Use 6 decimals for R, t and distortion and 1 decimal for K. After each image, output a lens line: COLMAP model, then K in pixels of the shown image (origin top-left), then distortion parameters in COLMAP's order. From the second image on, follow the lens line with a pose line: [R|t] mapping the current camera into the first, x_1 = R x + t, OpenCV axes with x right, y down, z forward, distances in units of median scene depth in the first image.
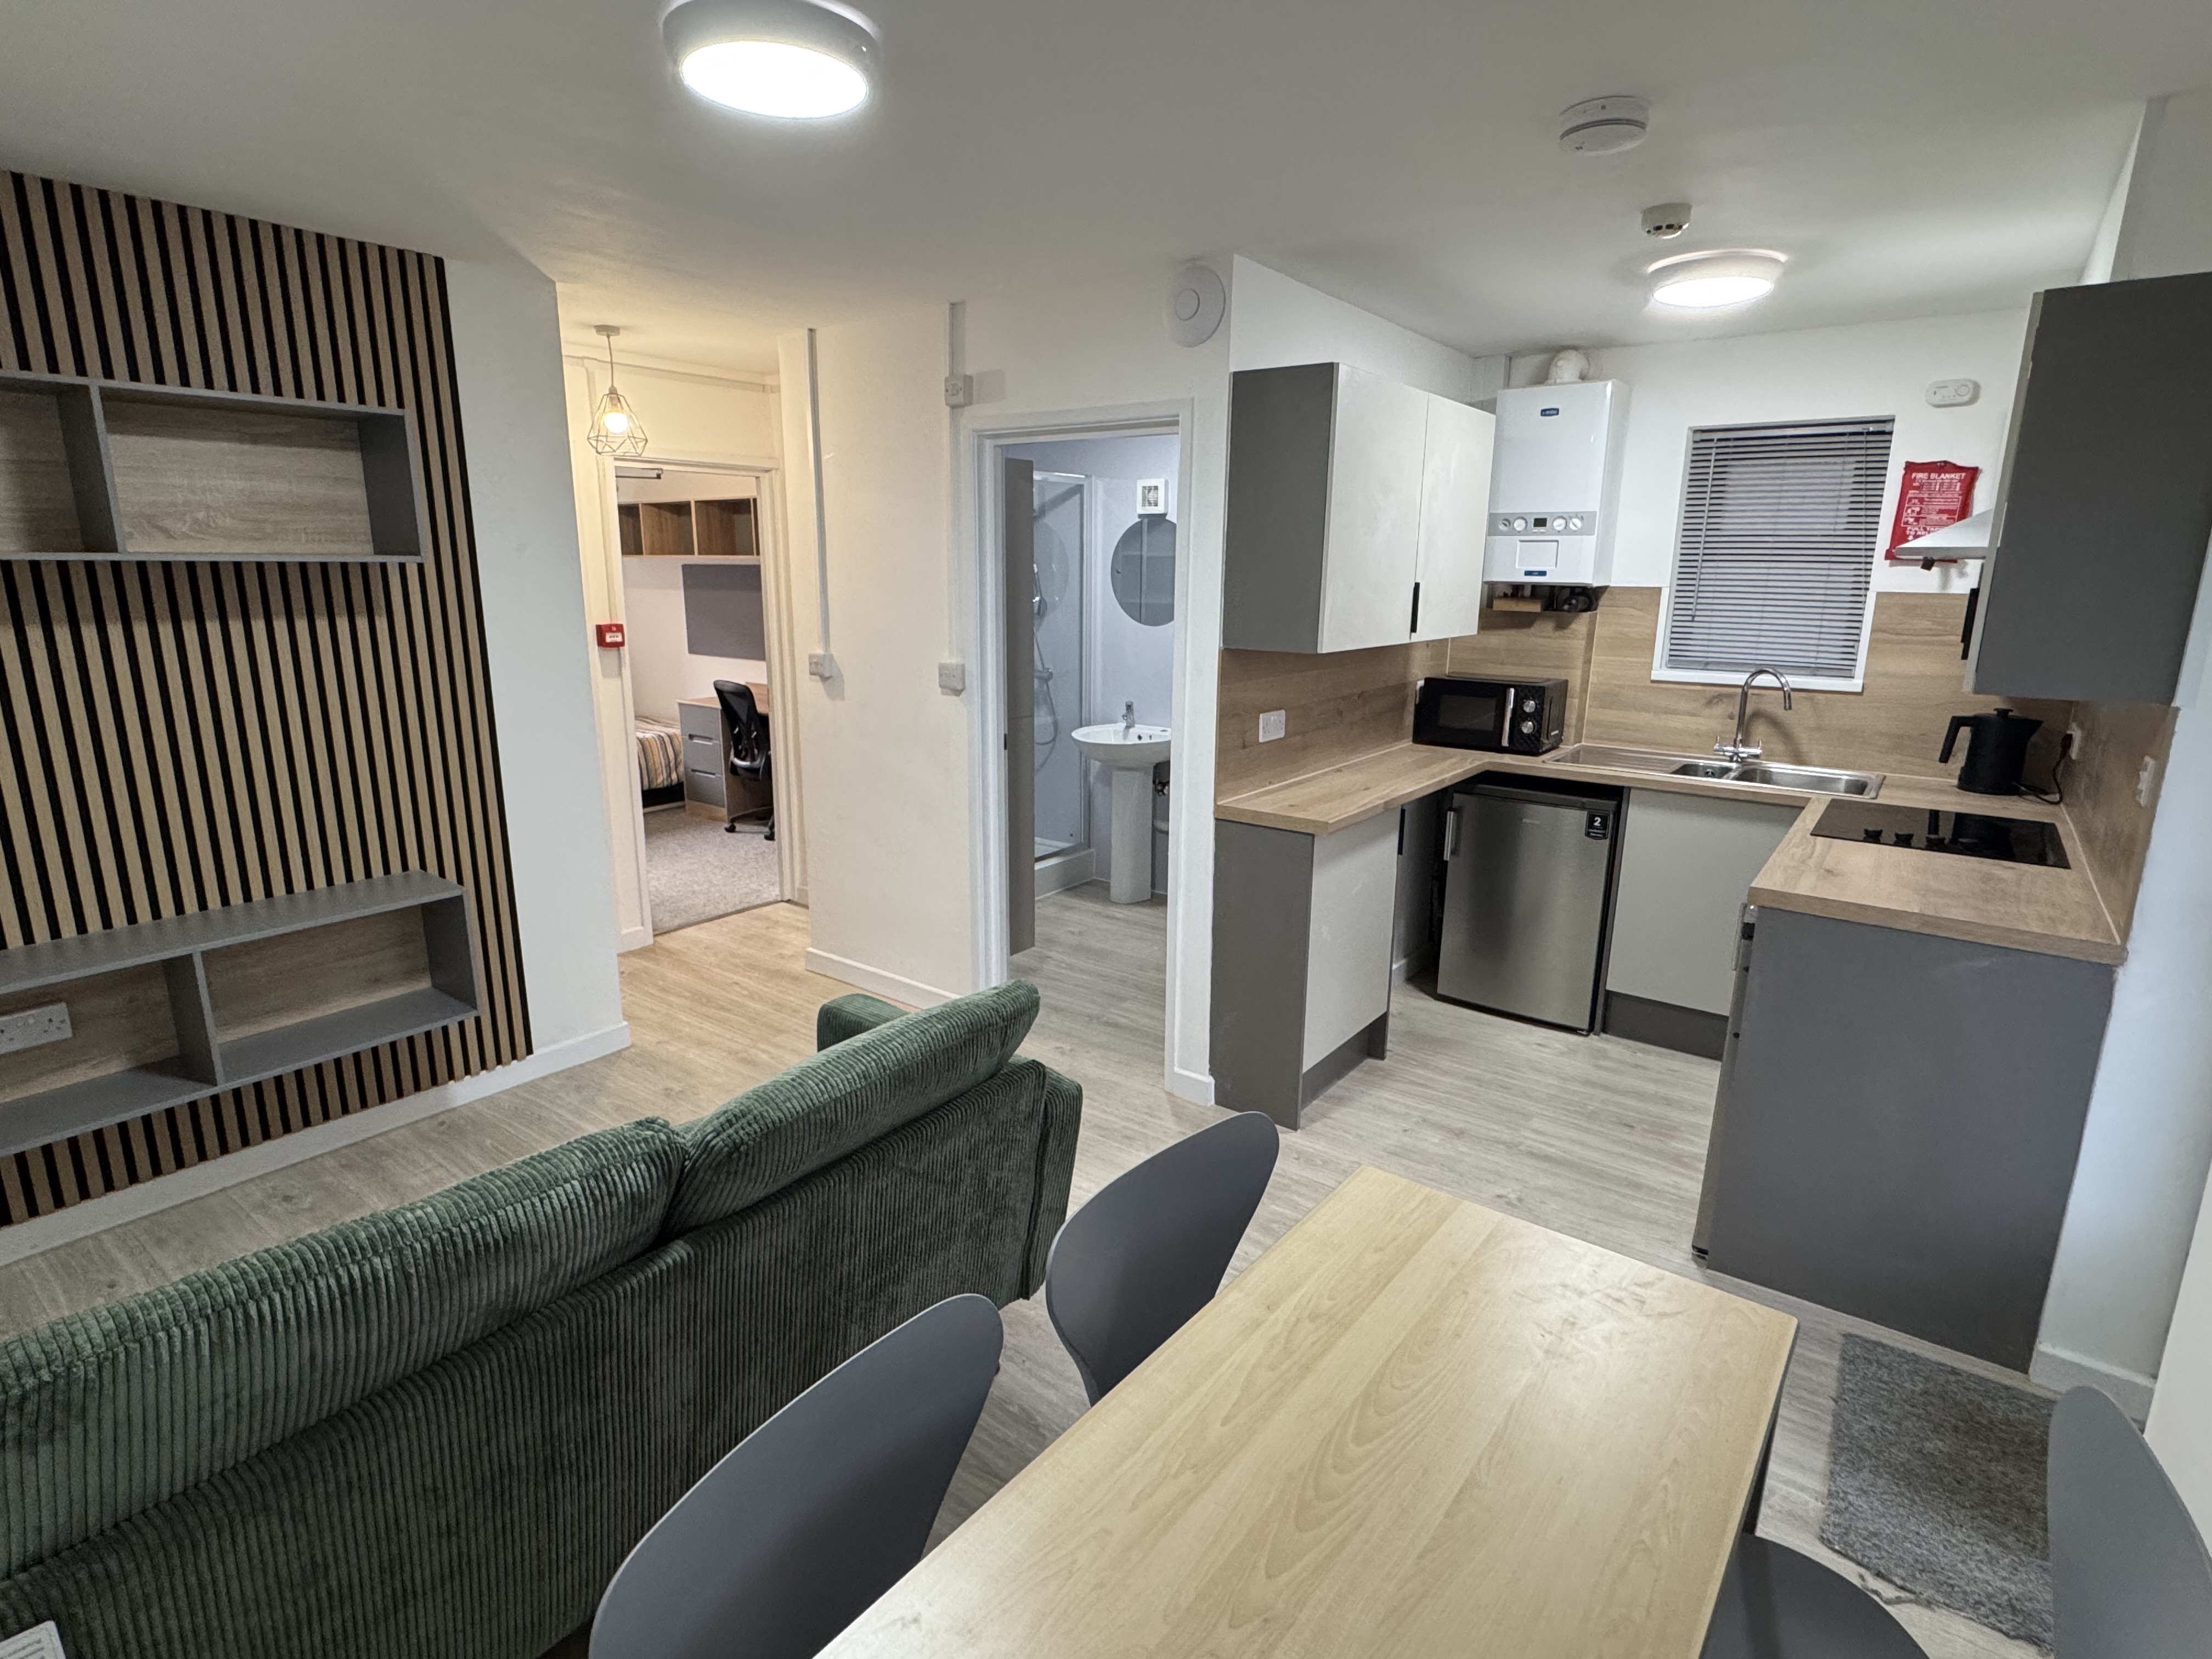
lens RADIAL K [[1136.4, 0, 1103.8], [0, 1136.4, 829.2], [0, 0, 1]] dist [-0.003327, 0.002222]
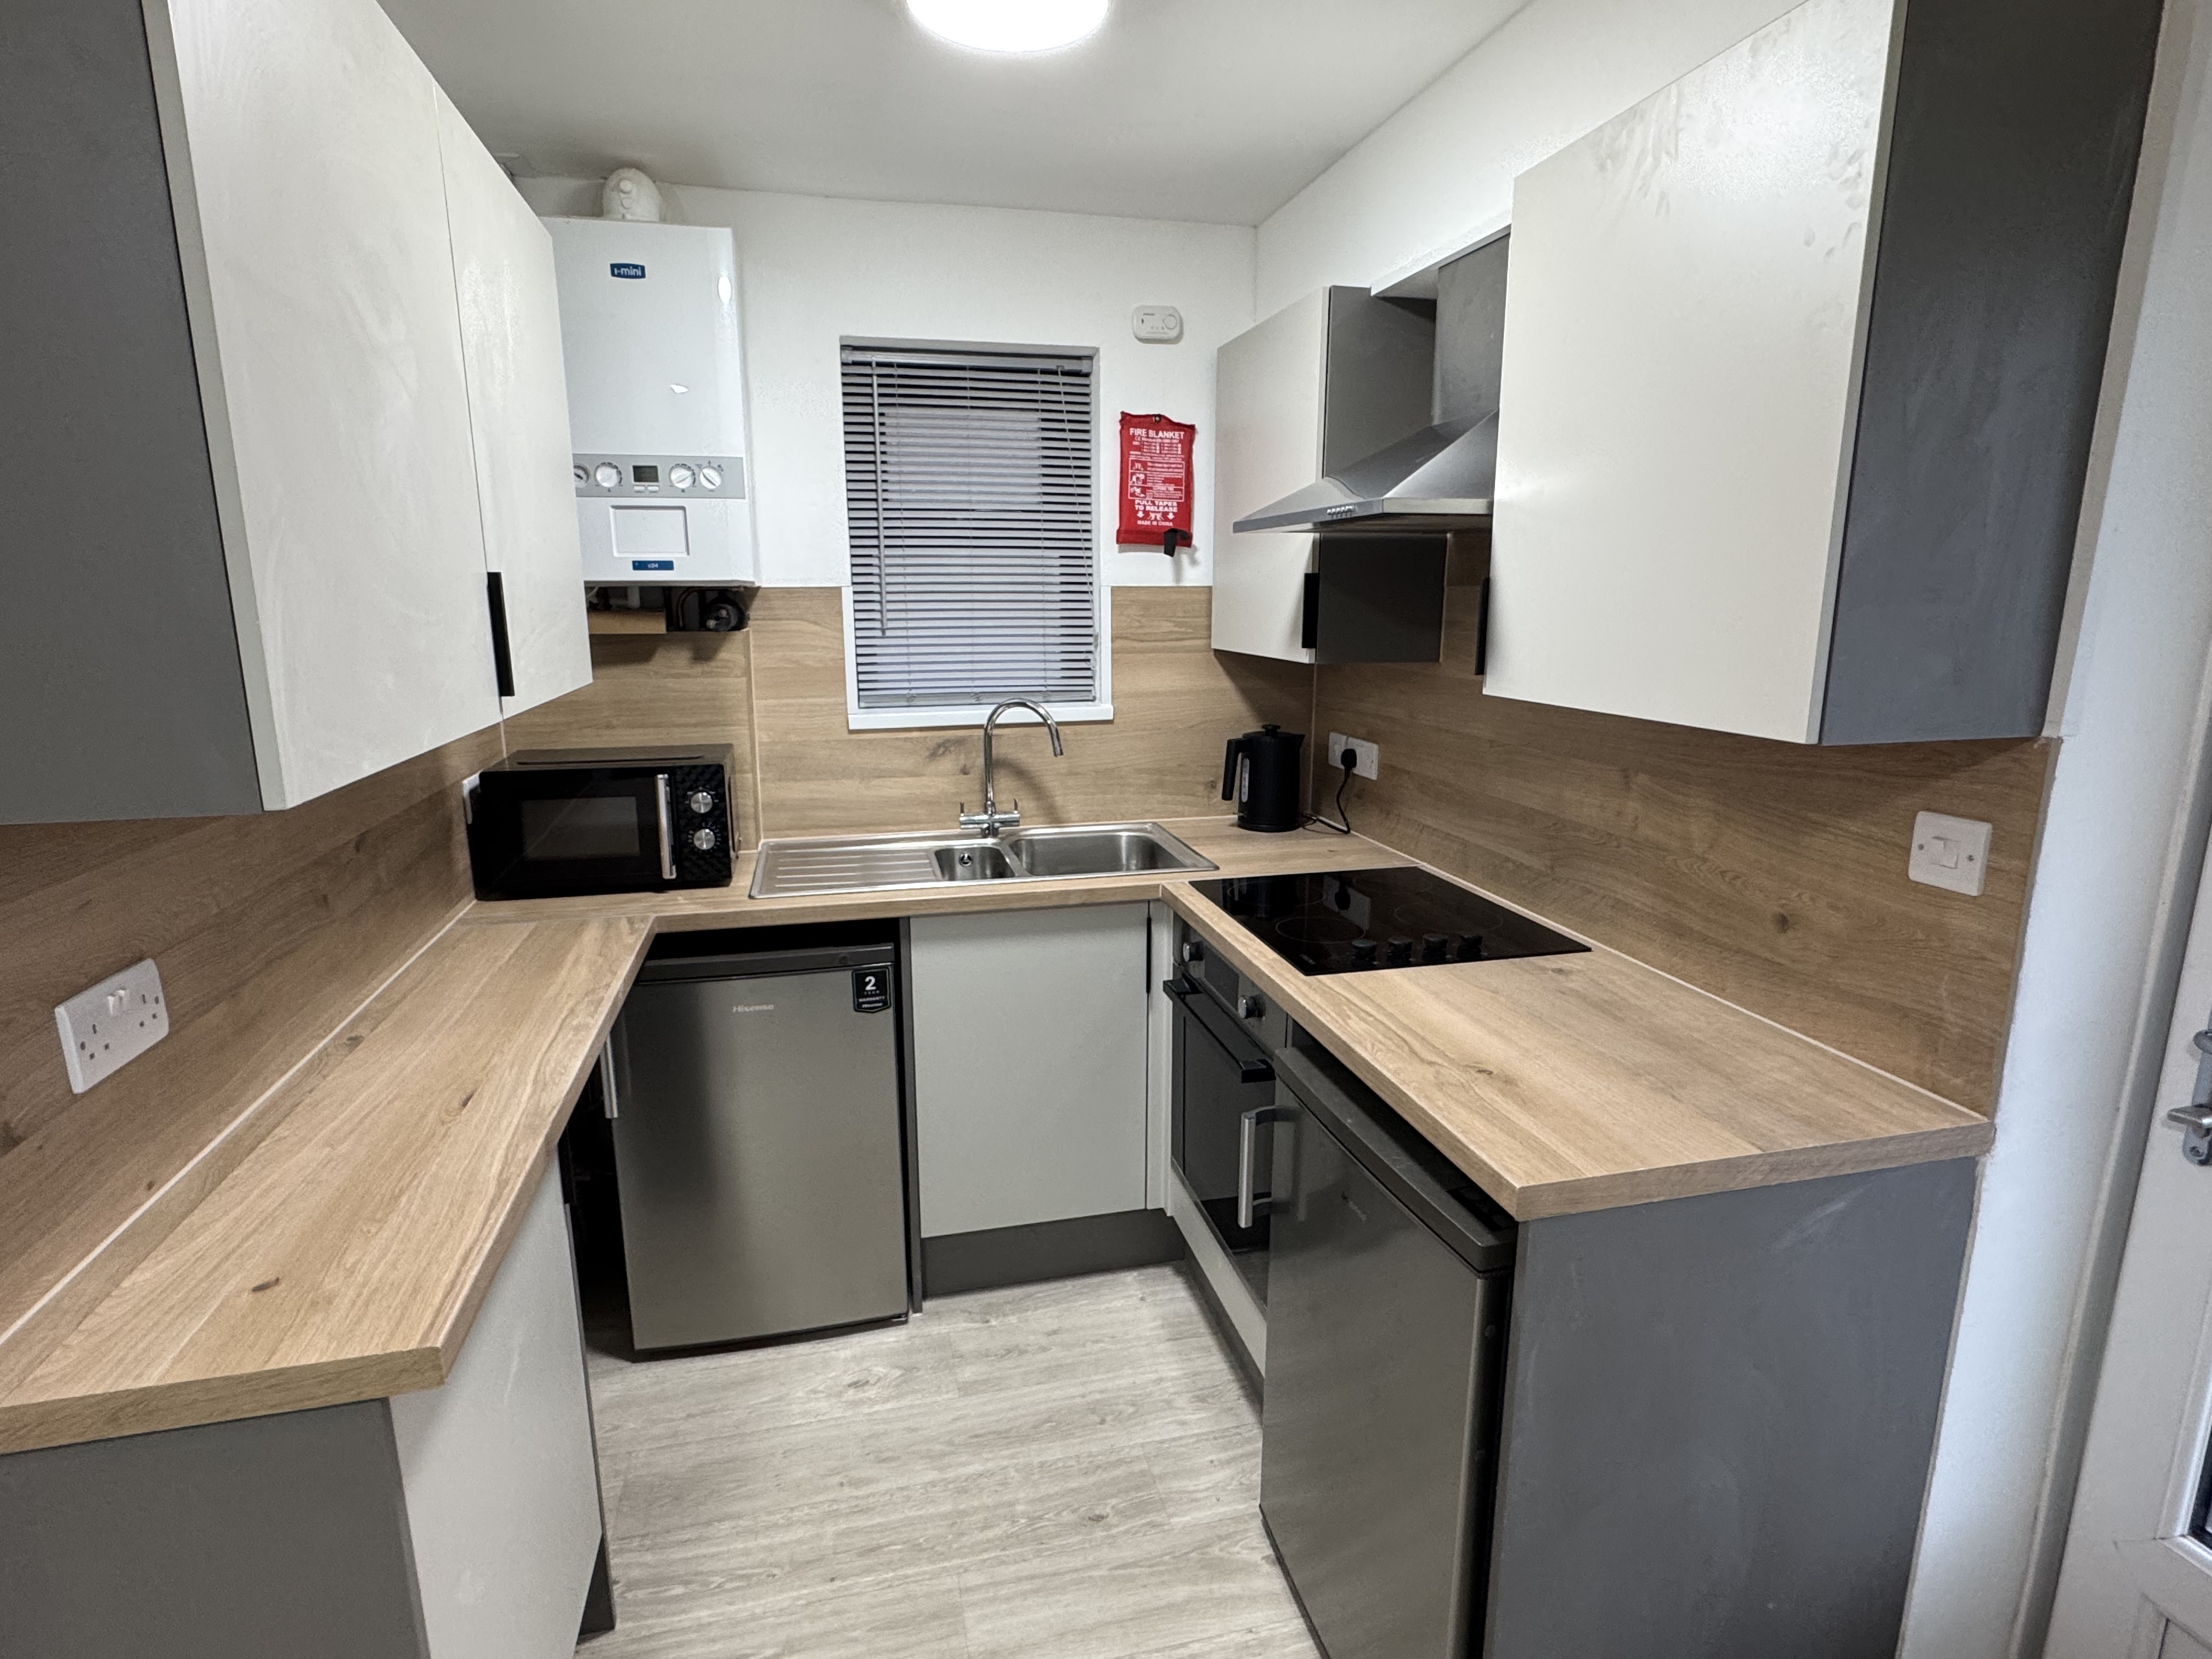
lens RADIAL K [[1136.4, 0, 1104.0], [0, 1136.4, 828.3], [0, 0, 1]] dist [-0.003327, 0.002222]
pose [[0.637285, -0.172698, 0.751029, 0.080842], [0.186143, 0.980205, 0.067445, -0.096745], [-0.747810, 0.096817, 0.656816, 0.490112]]
